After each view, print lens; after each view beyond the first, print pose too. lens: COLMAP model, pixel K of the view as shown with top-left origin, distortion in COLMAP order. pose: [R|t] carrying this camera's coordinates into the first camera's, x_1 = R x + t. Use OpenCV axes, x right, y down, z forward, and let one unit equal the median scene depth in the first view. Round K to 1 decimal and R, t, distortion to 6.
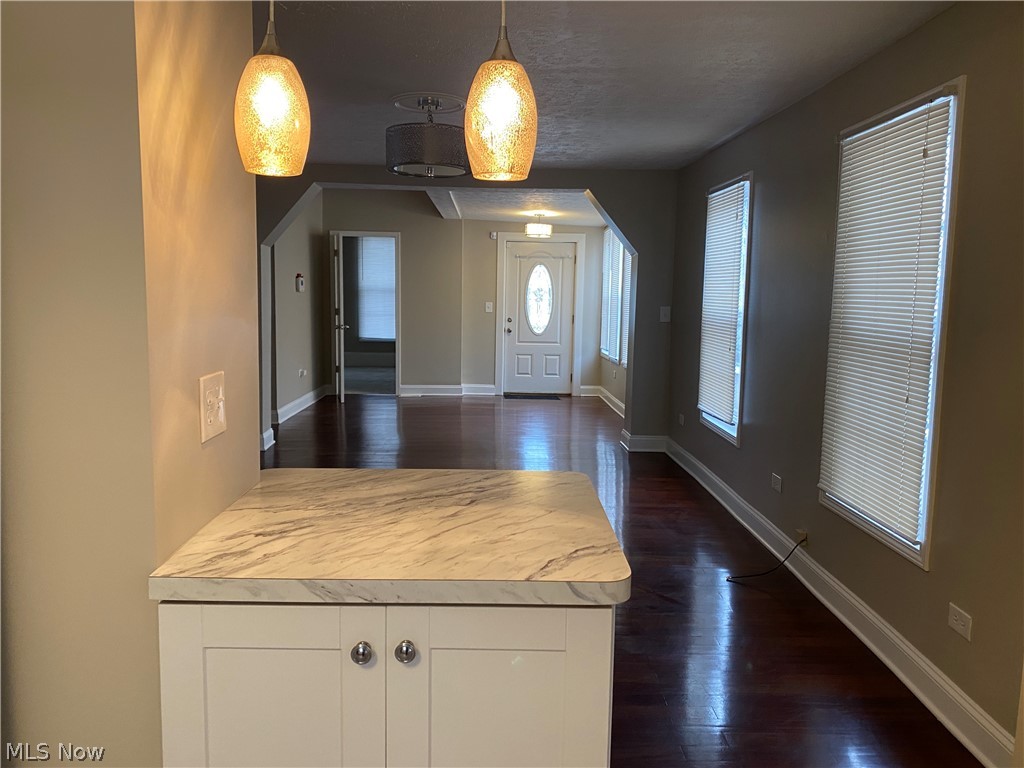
lens RADIAL K [[777.6, 0, 512.0], [0, 777.6, 384.0], [0, 0, 1]] dist [0.195848, -0.498104]
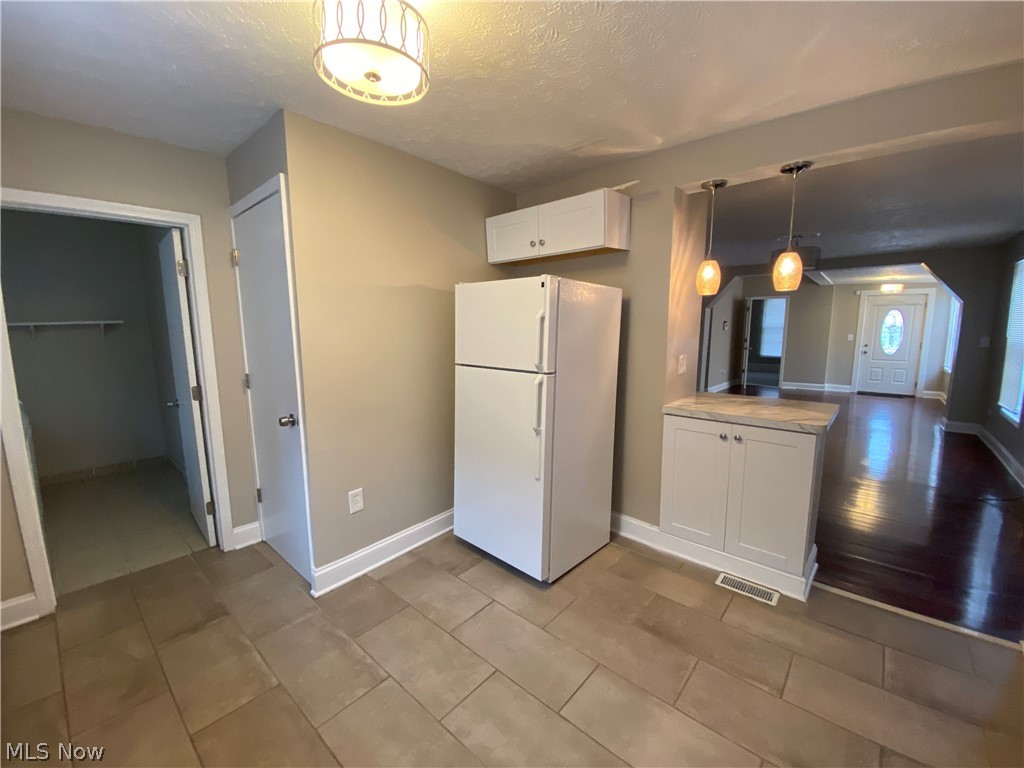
lens RADIAL K [[415.7, 0, 512.0], [0, 415.7, 384.0], [0, 0, 1]] dist [0.022712, -0.021711]
pose [[0.740591, 0.071564, -0.668134, 0.040022], [-0.065283, 0.997272, 0.034456, 0.014639], [0.668777, 0.018100, 0.743242, -0.117038]]
